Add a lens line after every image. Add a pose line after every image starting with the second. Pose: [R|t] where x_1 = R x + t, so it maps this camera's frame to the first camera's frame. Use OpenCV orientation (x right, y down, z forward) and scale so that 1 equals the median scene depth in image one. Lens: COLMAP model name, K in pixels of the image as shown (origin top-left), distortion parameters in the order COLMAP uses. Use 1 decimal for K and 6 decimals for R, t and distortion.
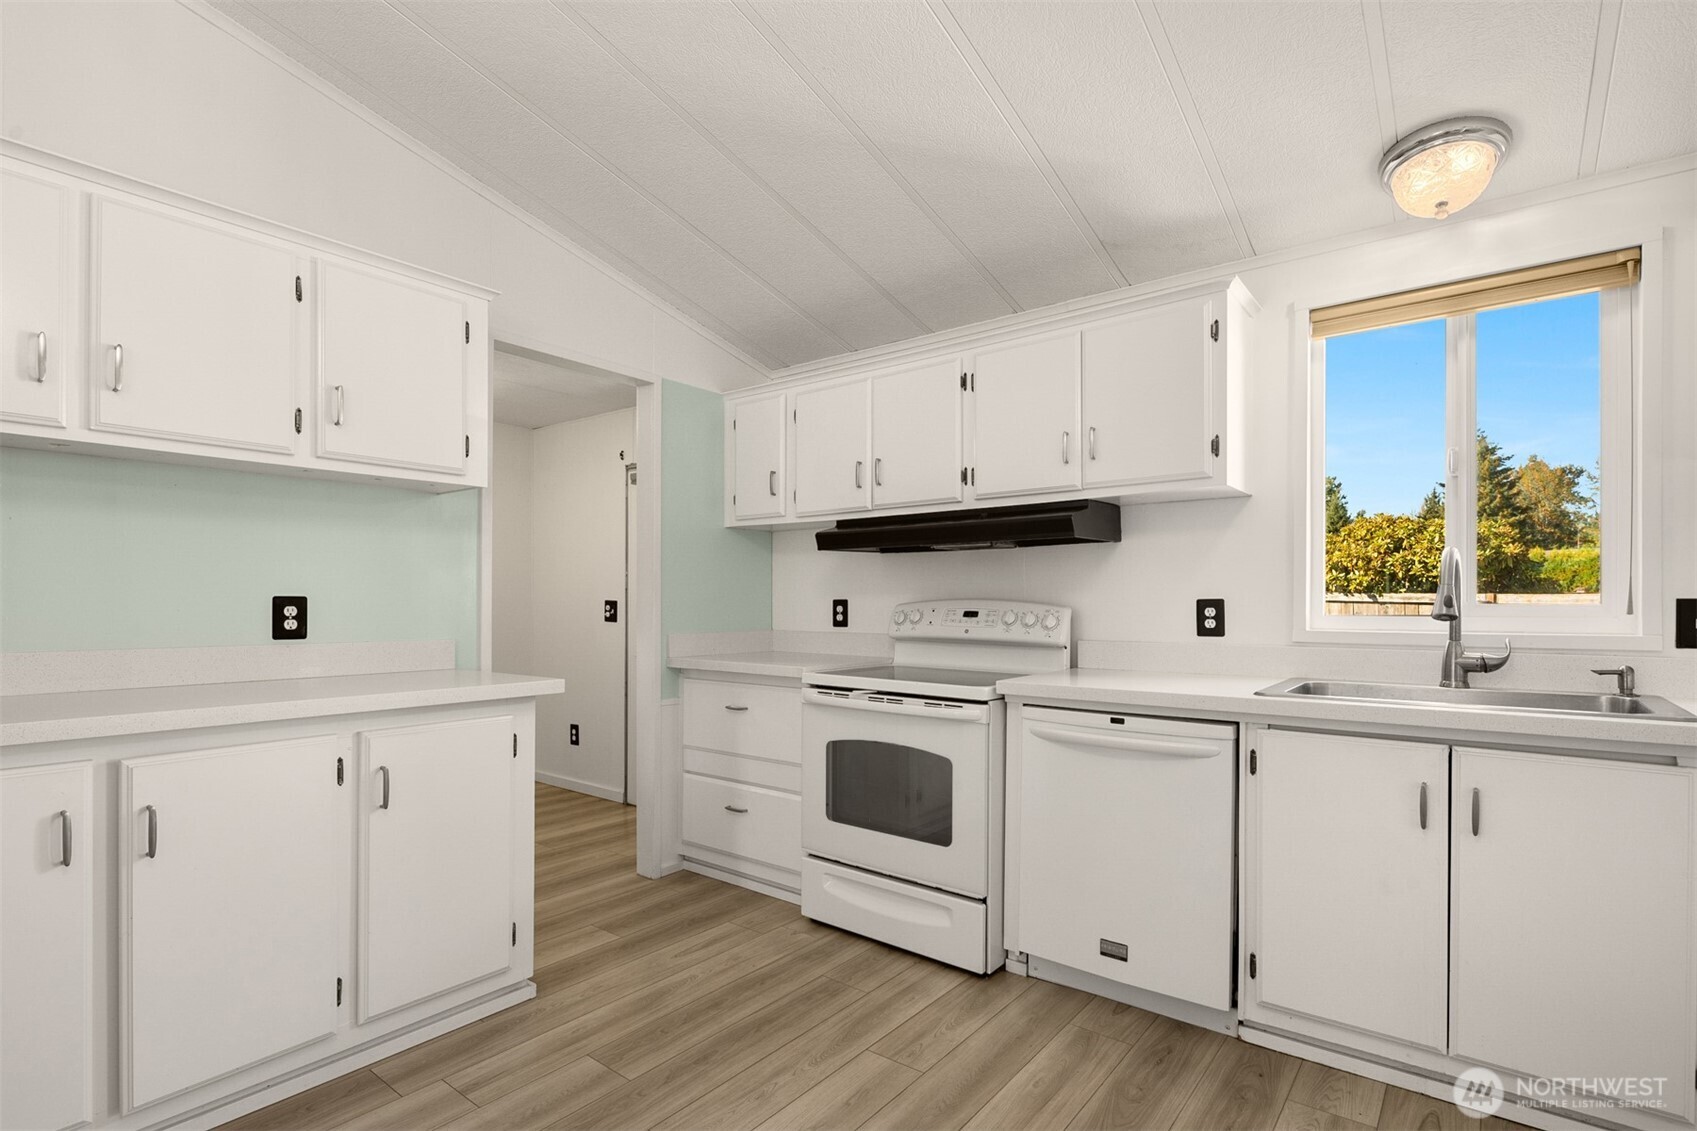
lens RADIAL K [[820.3, 0, 840.0], [0, 820.3, 602.2], [0, 0, 1]] dist [0.006891, -0.006022]
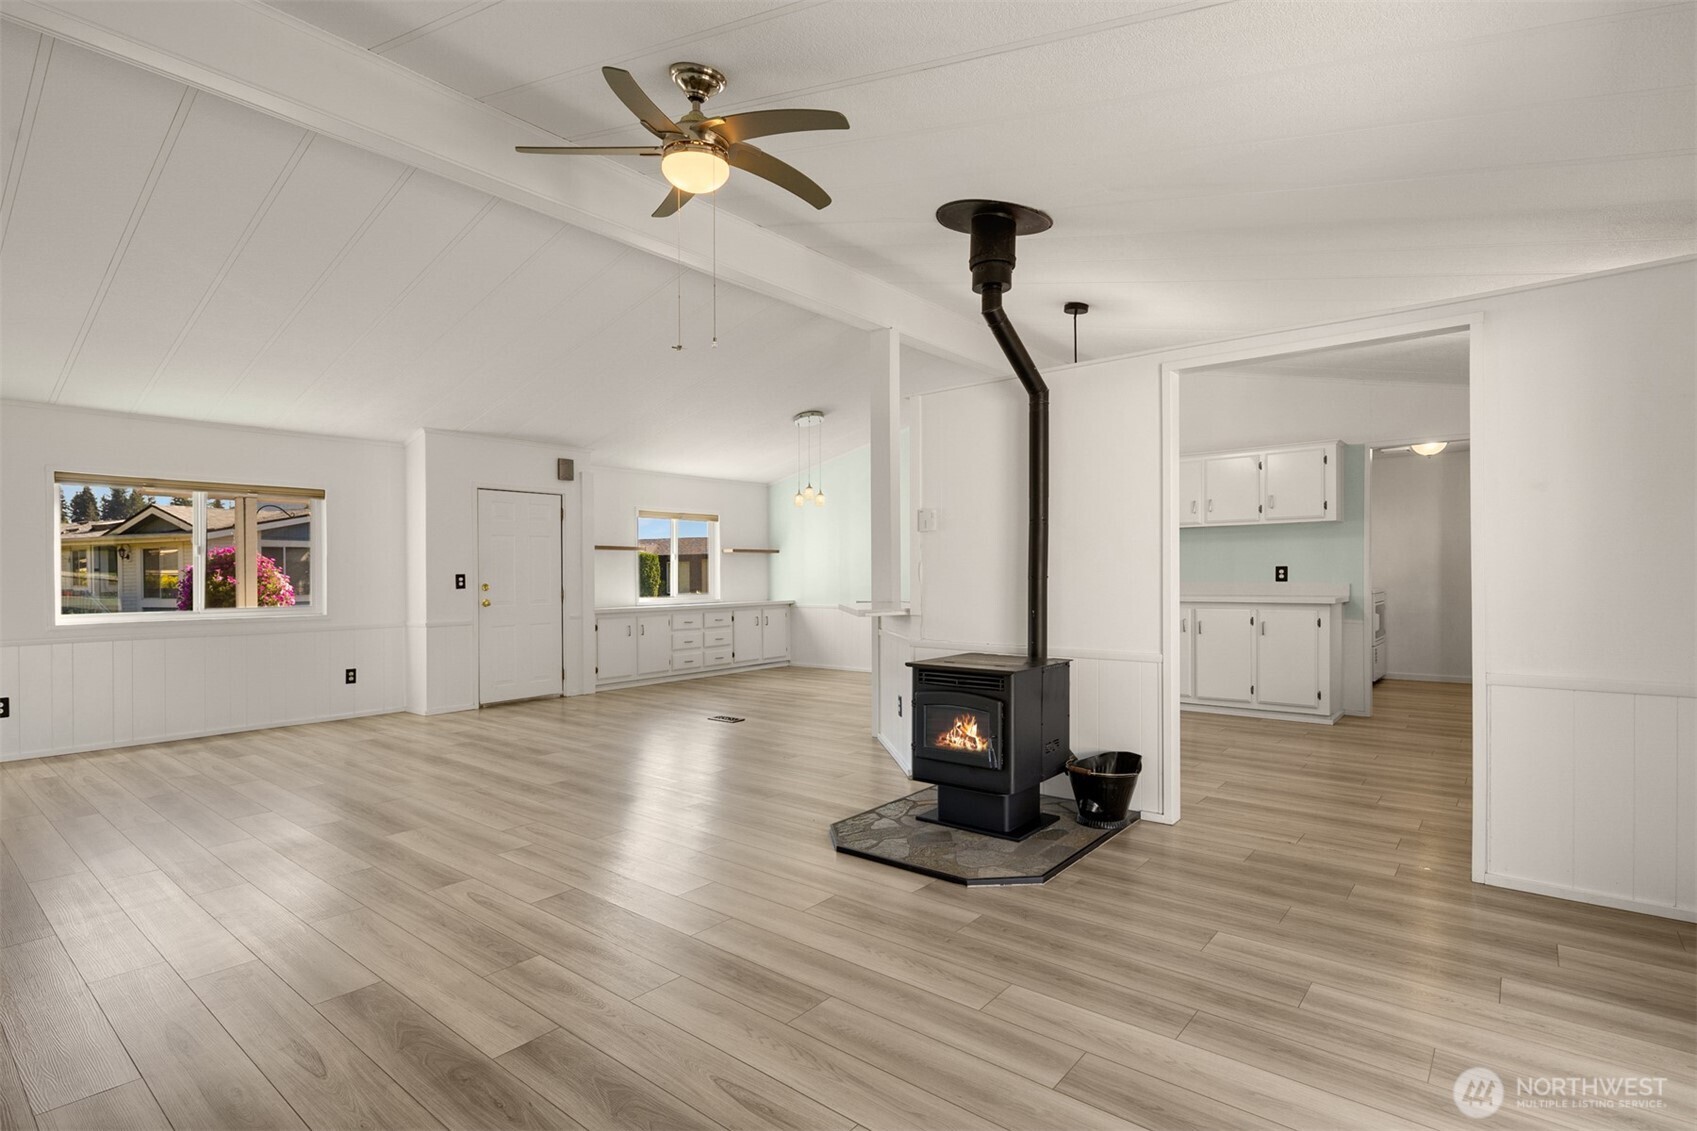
lens RADIAL K [[820.3, 0, 843.0], [0, 820.3, 578.6], [0, 0, 1]] dist [0.006891, -0.006022]
pose [[-0.023143, 0.003627, -0.999726, 2.021456], [0.010775, 0.999936, 0.003378, 0.009281], [0.999674, -0.010694, -0.023181, -0.396911]]
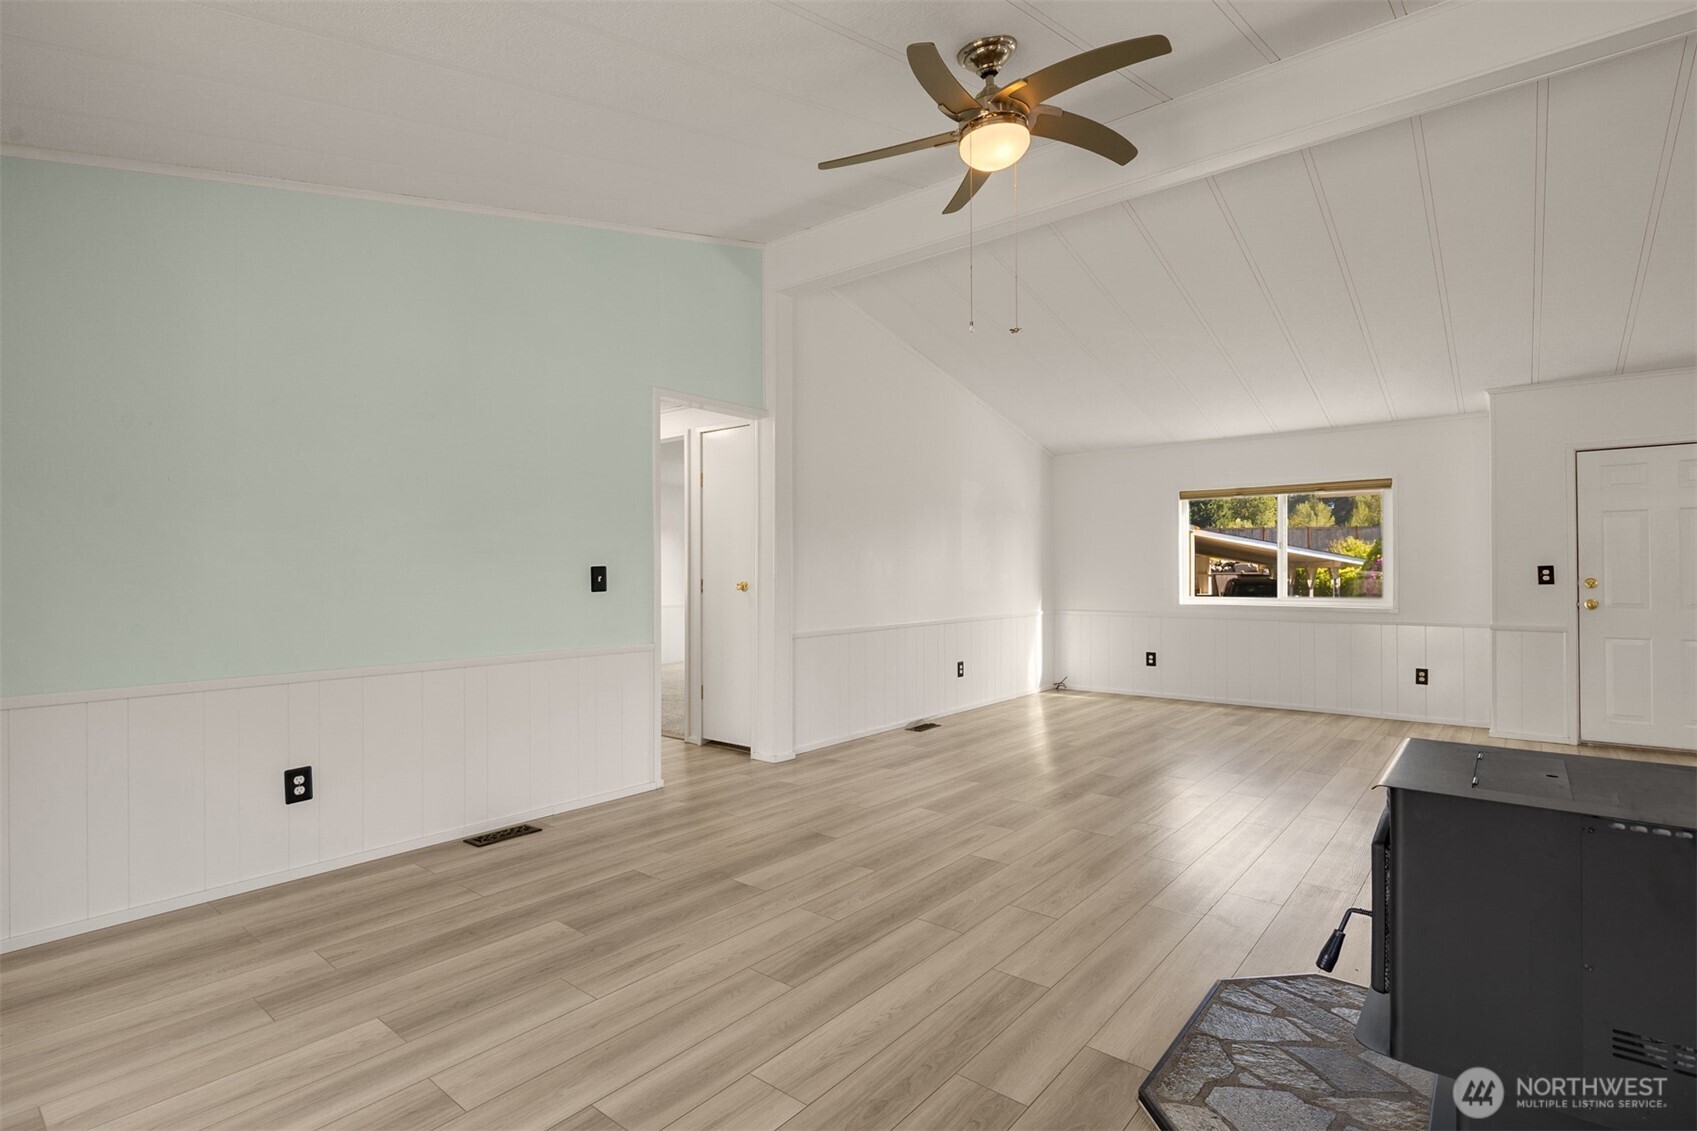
lens RADIAL K [[820.3, 0, 838.0], [0, 820.3, 568.2], [0, 0, 1]] dist [0.006891, -0.006022]
pose [[-0.999660, 0.002216, 0.025977, 1.095720], [0.001981, 0.999957, -0.009082, 0.012019], [-0.025996, -0.009028, -0.999621, 0.438142]]
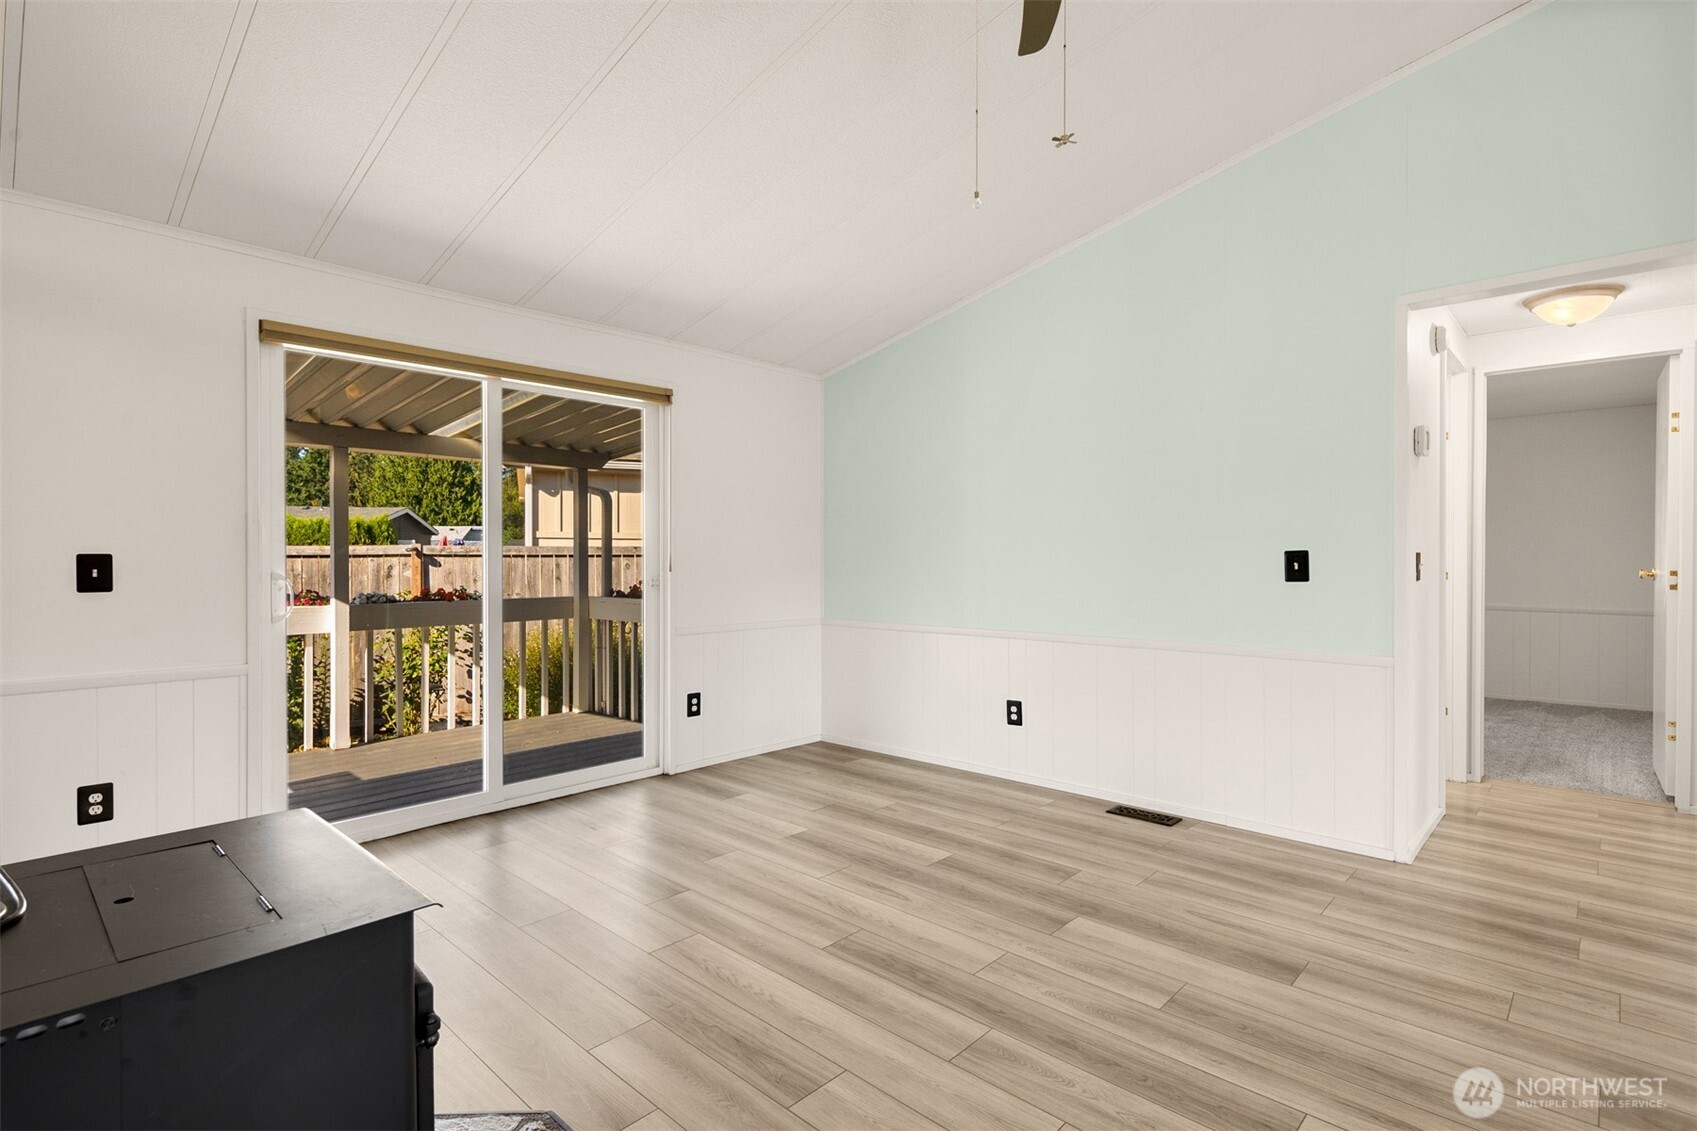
lens RADIAL K [[820.3, 0, 840.0], [0, 820.3, 567.6], [0, 0, 1]] dist [0.006891, -0.006022]
pose [[0.093122, -0.010683, 0.995597, 0.248047], [-0.000680, 0.999942, 0.010793, 0.006293], [-0.995654, -0.001682, 0.093109, -0.539857]]
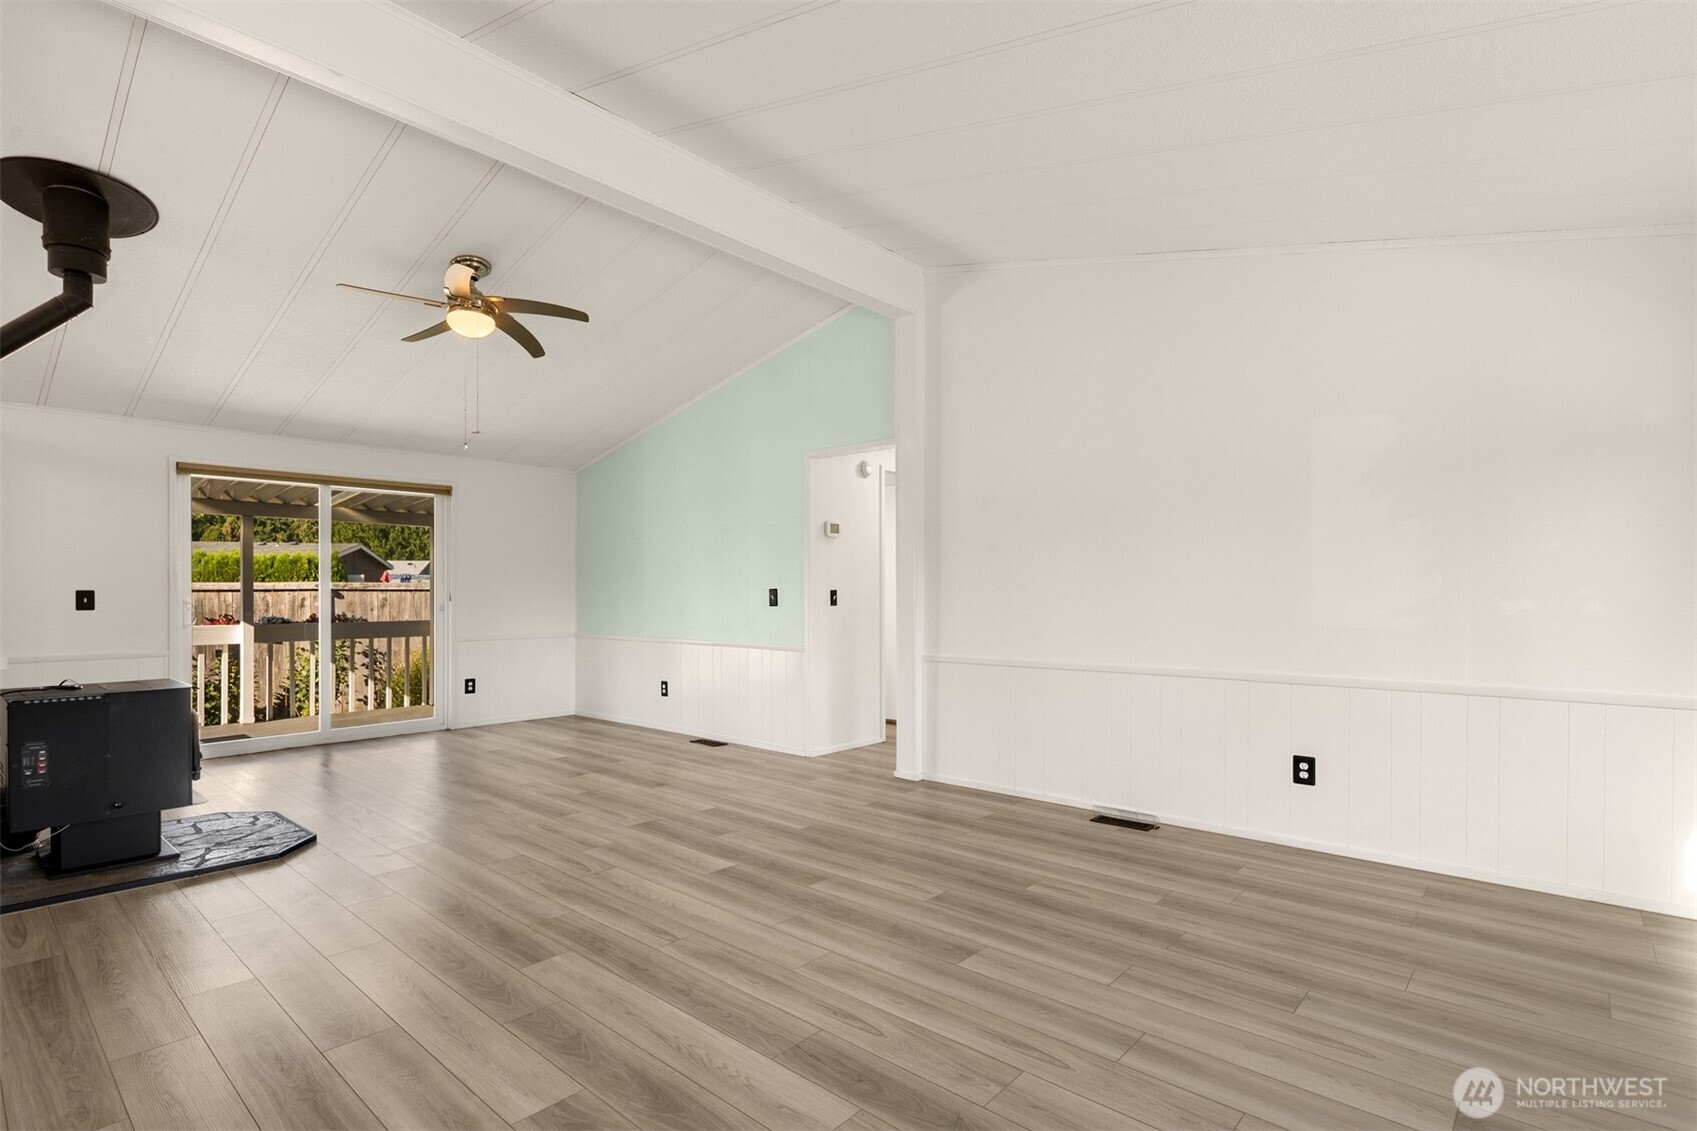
lens RADIAL K [[820.3, 0, 847.3], [0, 820.3, 597.5], [0, 0, 1]] dist [0.006891, -0.006022]
pose [[0.059986, -0.005961, 0.998181, -0.694594], [-0.001613, 0.999980, 0.006068, 0.002923], [-0.998198, -0.001974, 0.059976, -1.480691]]
